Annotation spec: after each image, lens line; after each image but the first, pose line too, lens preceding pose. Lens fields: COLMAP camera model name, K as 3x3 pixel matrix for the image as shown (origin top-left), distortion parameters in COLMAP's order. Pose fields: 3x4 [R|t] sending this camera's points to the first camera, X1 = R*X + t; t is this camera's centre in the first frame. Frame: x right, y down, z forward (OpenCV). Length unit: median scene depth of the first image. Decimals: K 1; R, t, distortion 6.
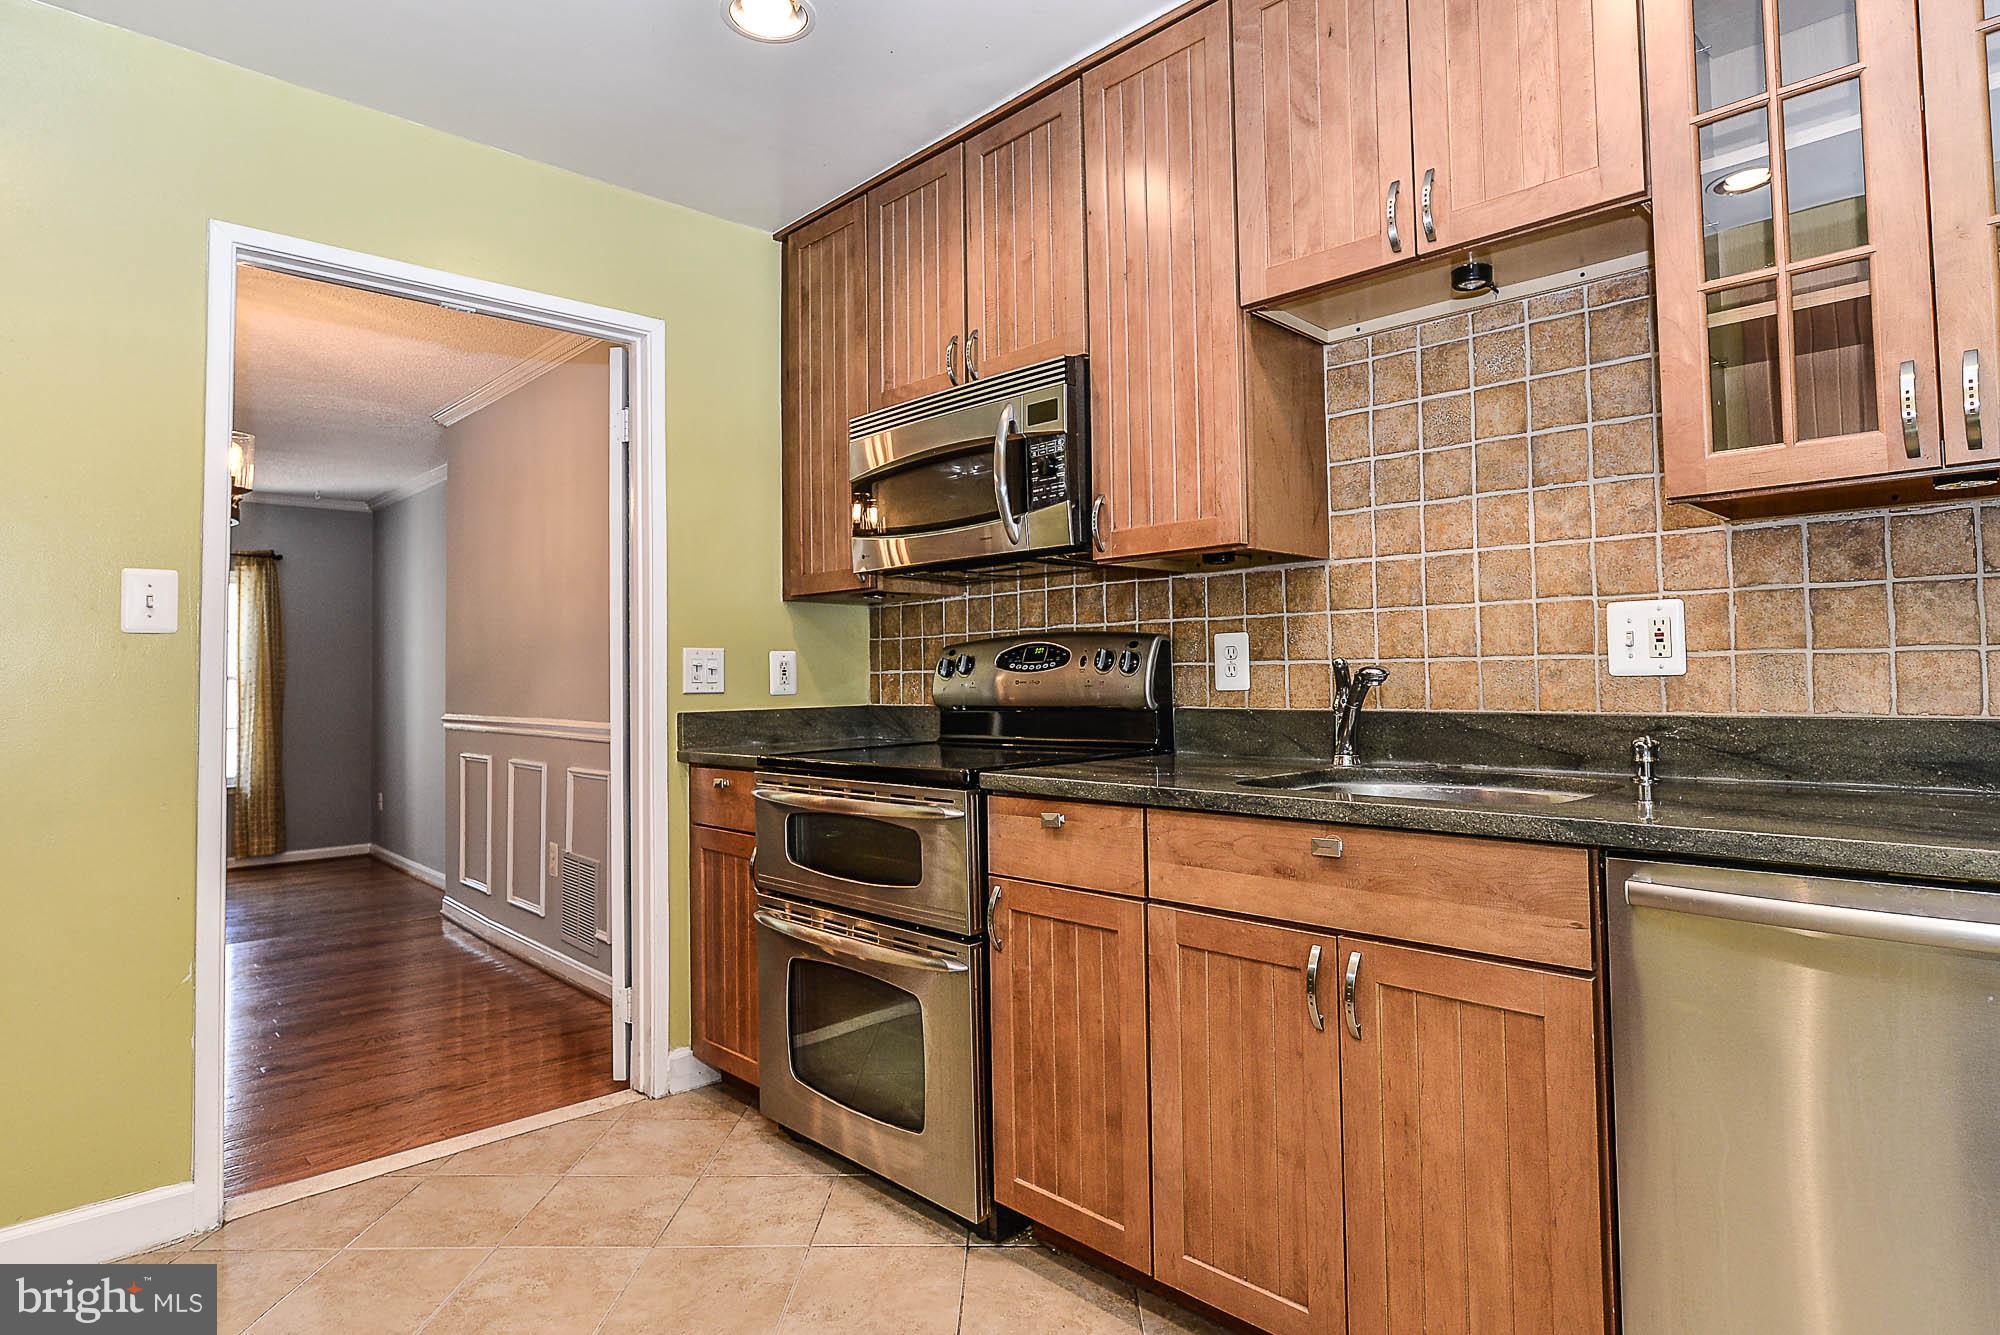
lens RADIAL K [[1035.3, 0, 1011.1], [0, 1035.3, 621.1], [0, 0, 1]] dist [-0.001215, 0.001310]
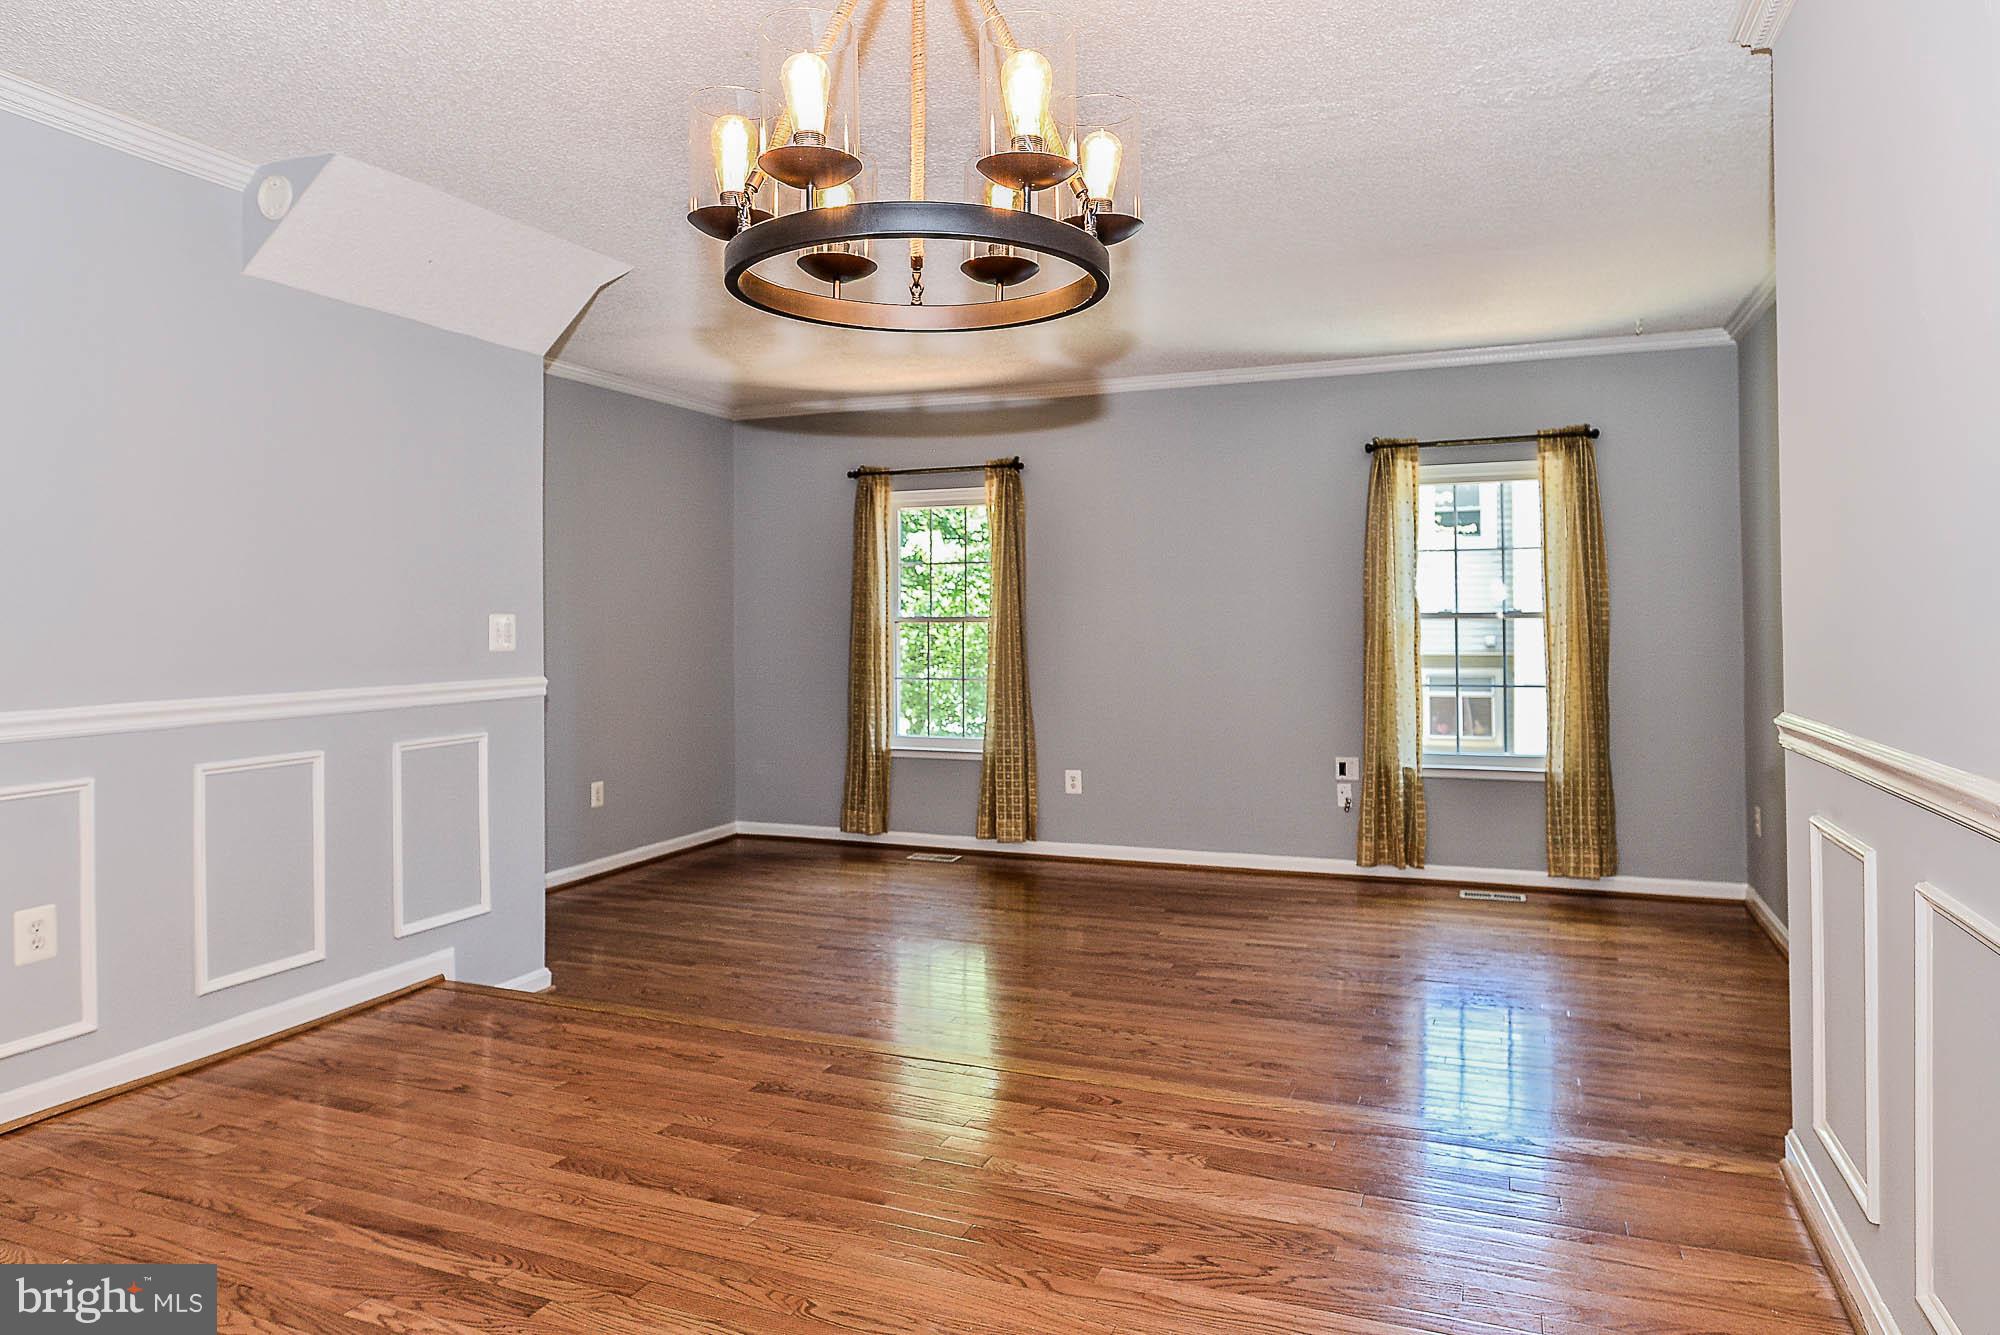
lens RADIAL K [[1219.1, 0, 1013.9], [0, 1219.1, 605.1], [0, 0, 1]] dist [-0.014759, 0.000034]
pose [[0.401888, 0.000700, -0.915689, -0.447032], [0.048531, 0.998578, 0.022064, 0.040236], [0.914402, -0.053306, 0.401282, 1.082427]]
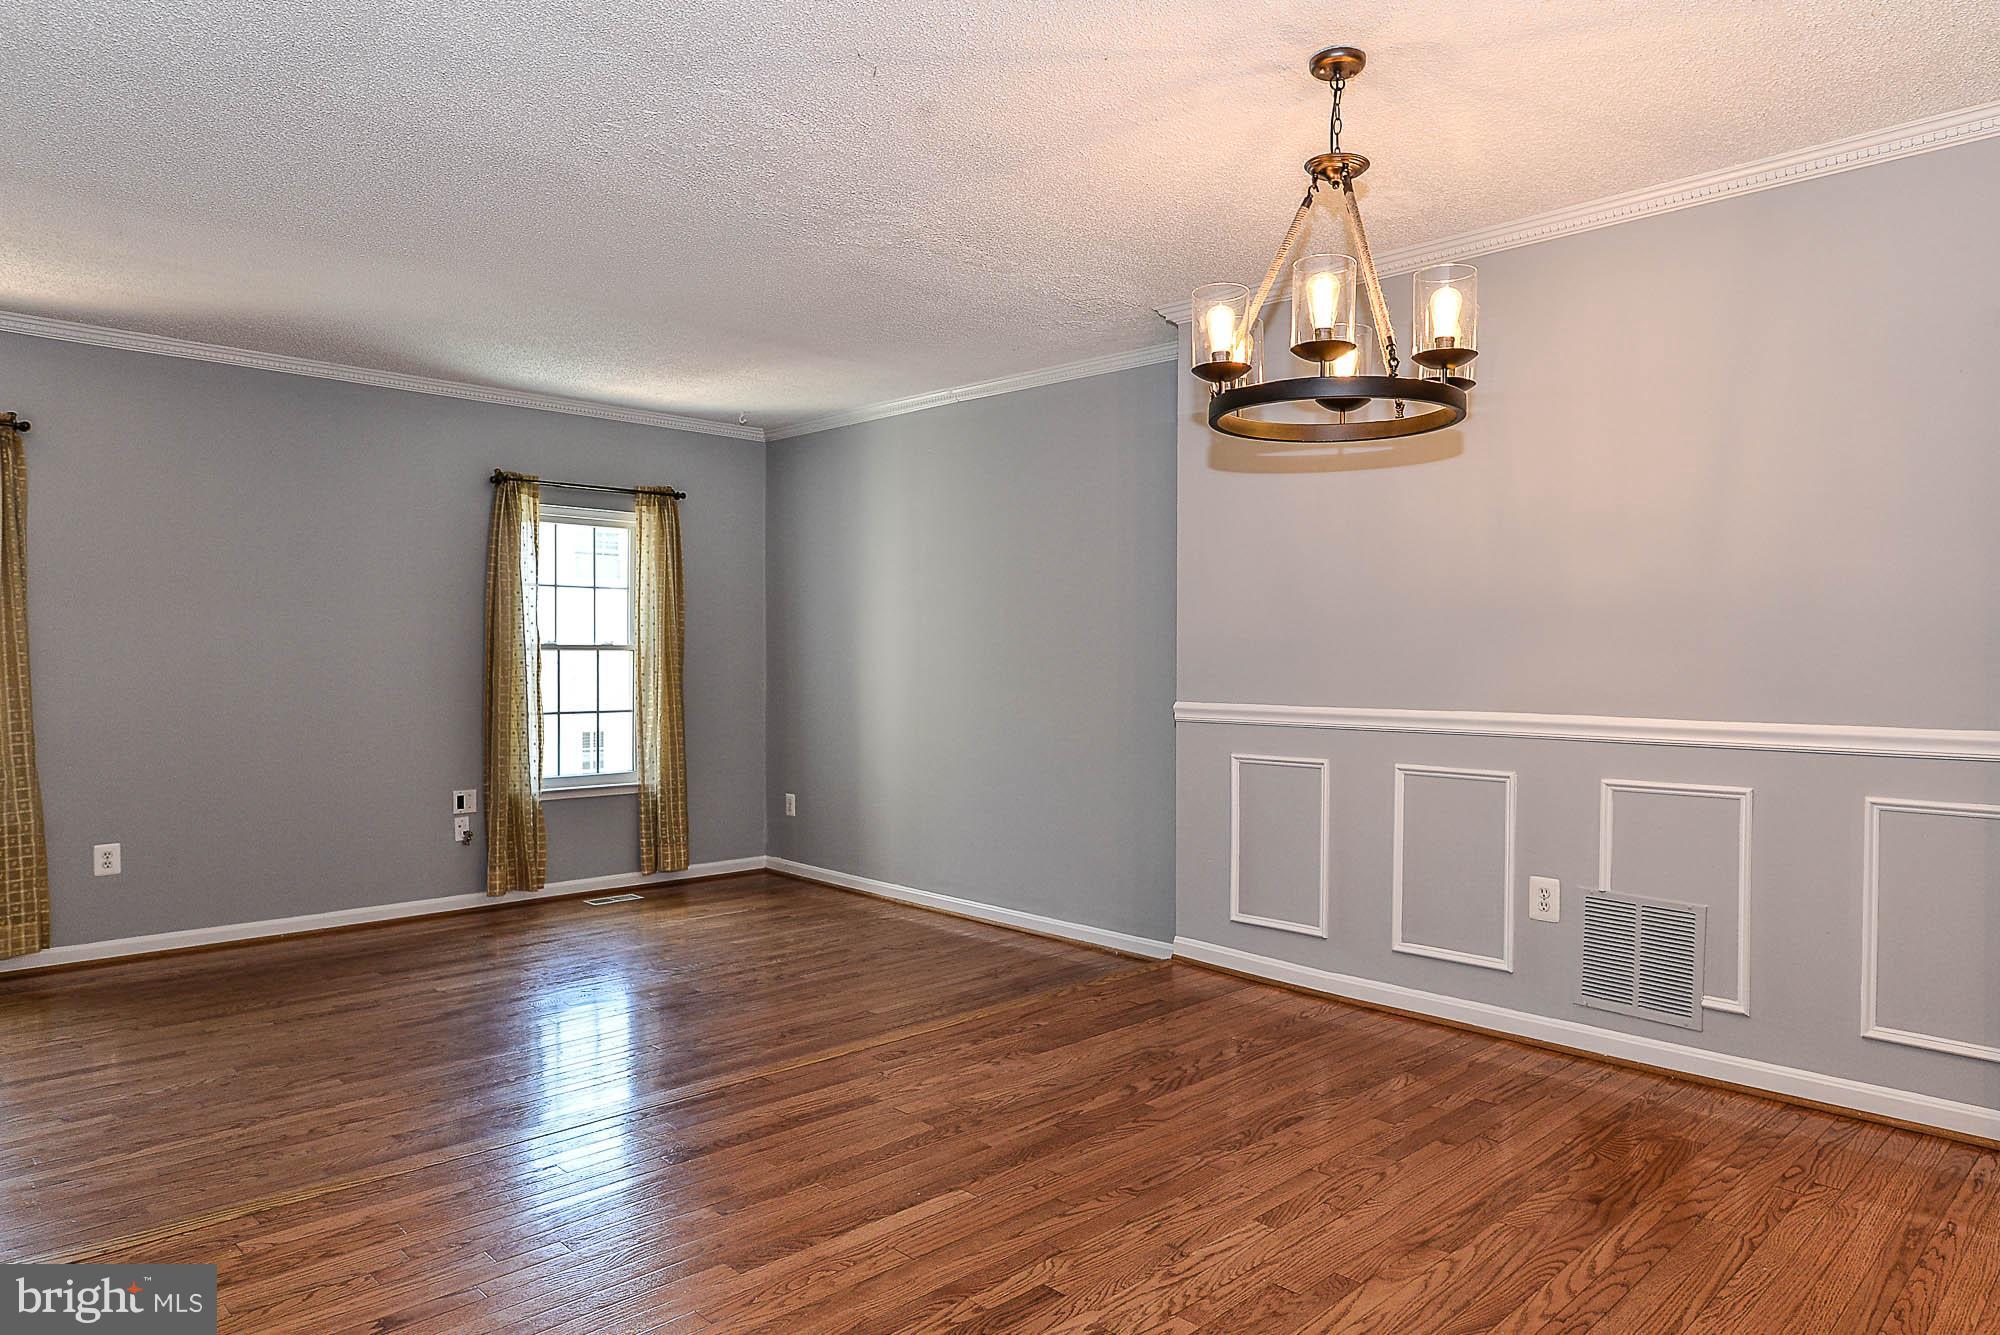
lens RADIAL K [[1232.1, 0, 1000.0], [0, 1232.1, 667.5], [0, 0, 1]] dist [-0.006393, -0.000413]
pose [[0.999781, 0.020150, -0.005601, -1.445520], [-0.019786, 0.998077, 0.058738, 0.026619], [0.006774, -0.058614, 0.998258, 0.177287]]
